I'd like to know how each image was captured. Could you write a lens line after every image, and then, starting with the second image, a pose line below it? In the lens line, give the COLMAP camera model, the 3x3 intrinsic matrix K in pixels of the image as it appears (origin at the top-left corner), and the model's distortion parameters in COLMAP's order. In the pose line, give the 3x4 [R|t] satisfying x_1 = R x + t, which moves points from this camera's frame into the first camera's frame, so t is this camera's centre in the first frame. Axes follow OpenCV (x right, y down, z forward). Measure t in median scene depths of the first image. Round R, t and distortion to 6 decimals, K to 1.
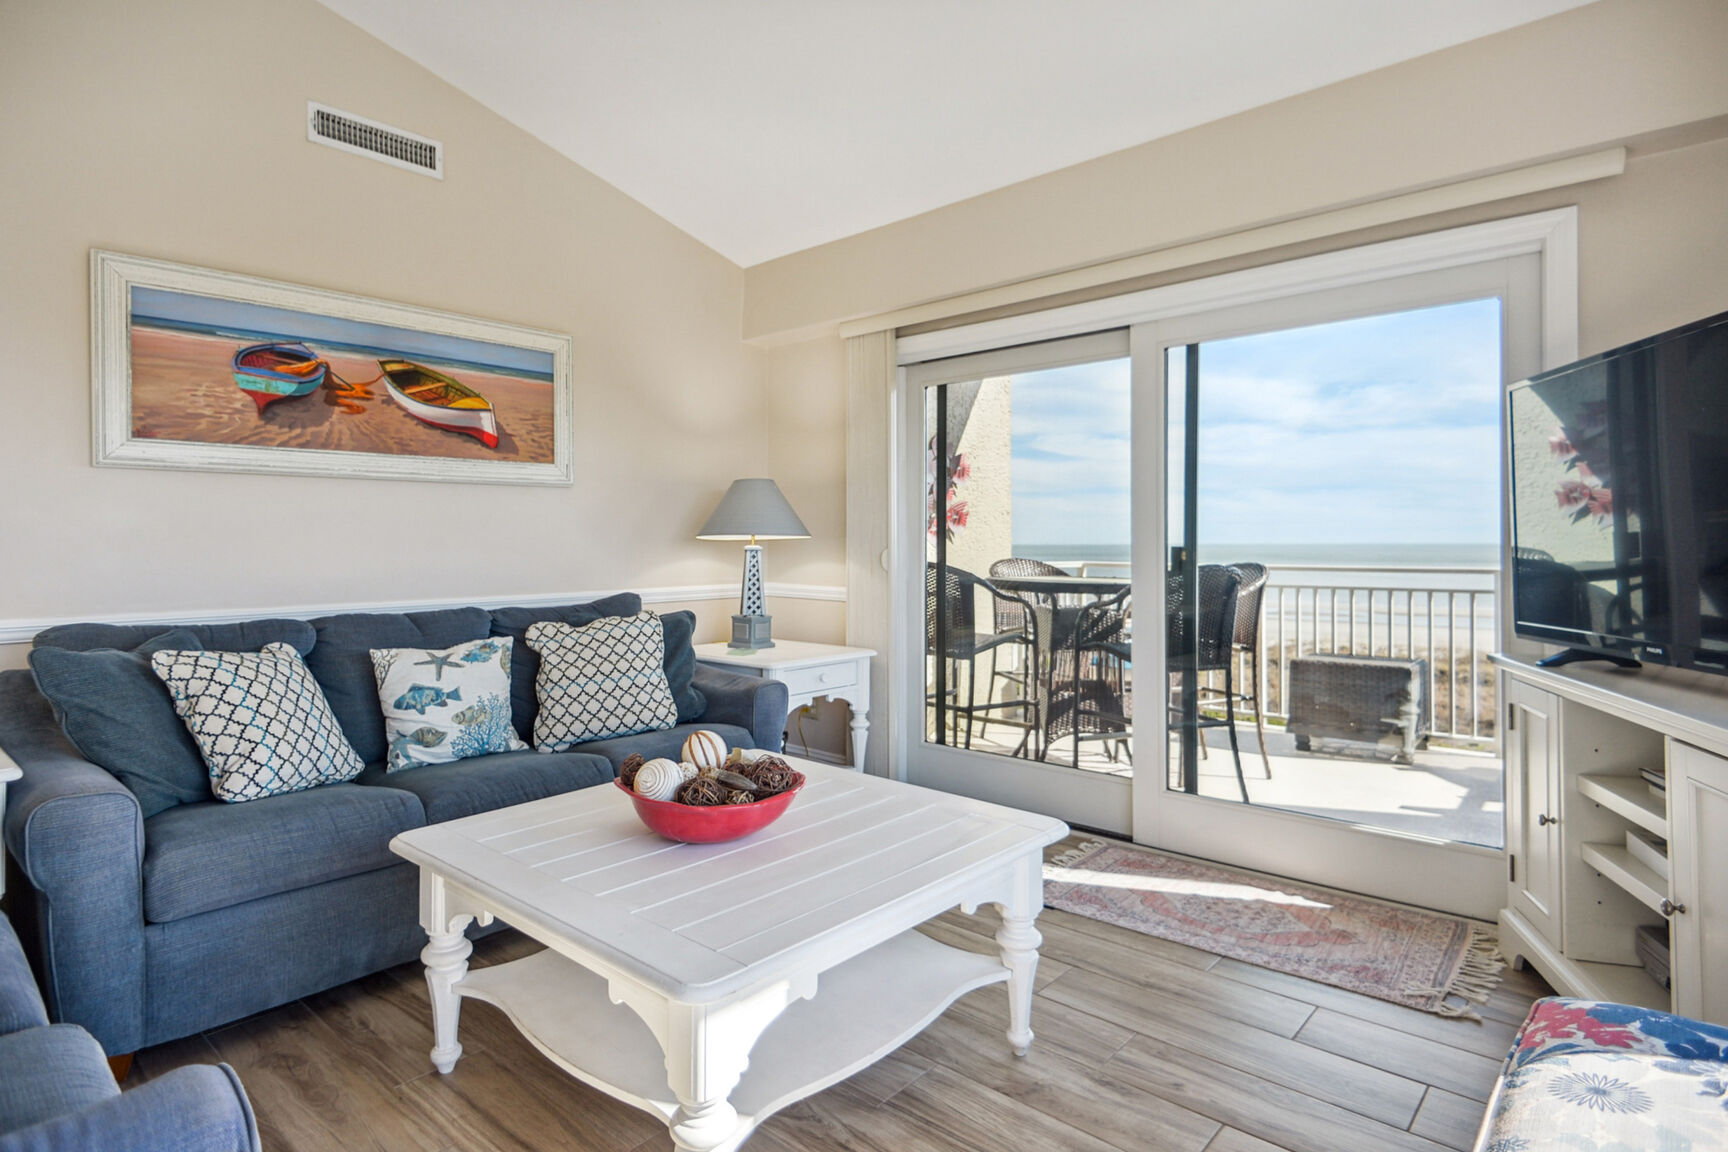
lens RADIAL K [[941.3, 0, 852.2], [0, 941.3, 547.7], [0, 0, 1]] dist [0.015848, -0.010130]
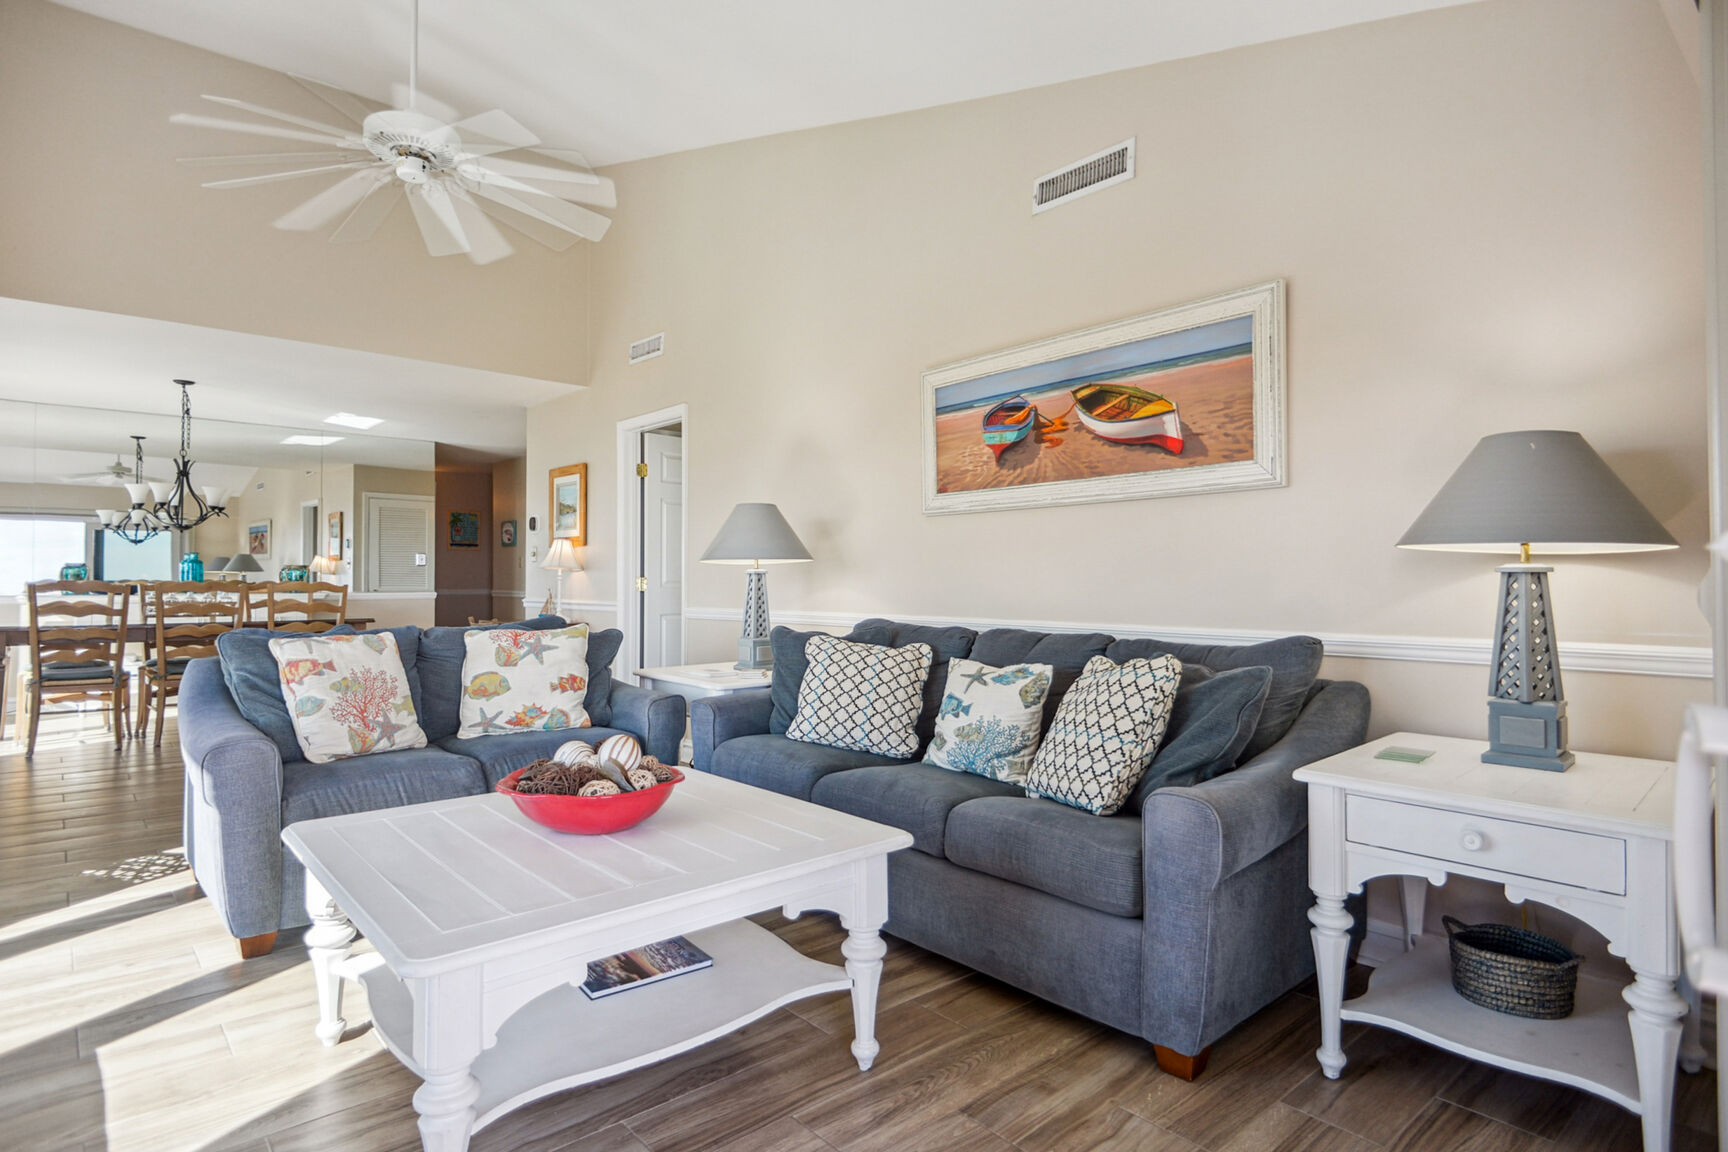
lens RADIAL K [[941.3, 0, 866.9], [0, 941.3, 579.5], [0, 0, 1]] dist [0.015848, -0.010130]
pose [[-0.120125, 0.002525, -0.992756, 0.570718], [0.001986, 0.999995, 0.002303, 0.007637], [0.992757, -0.001695, -0.120129, 0.916162]]
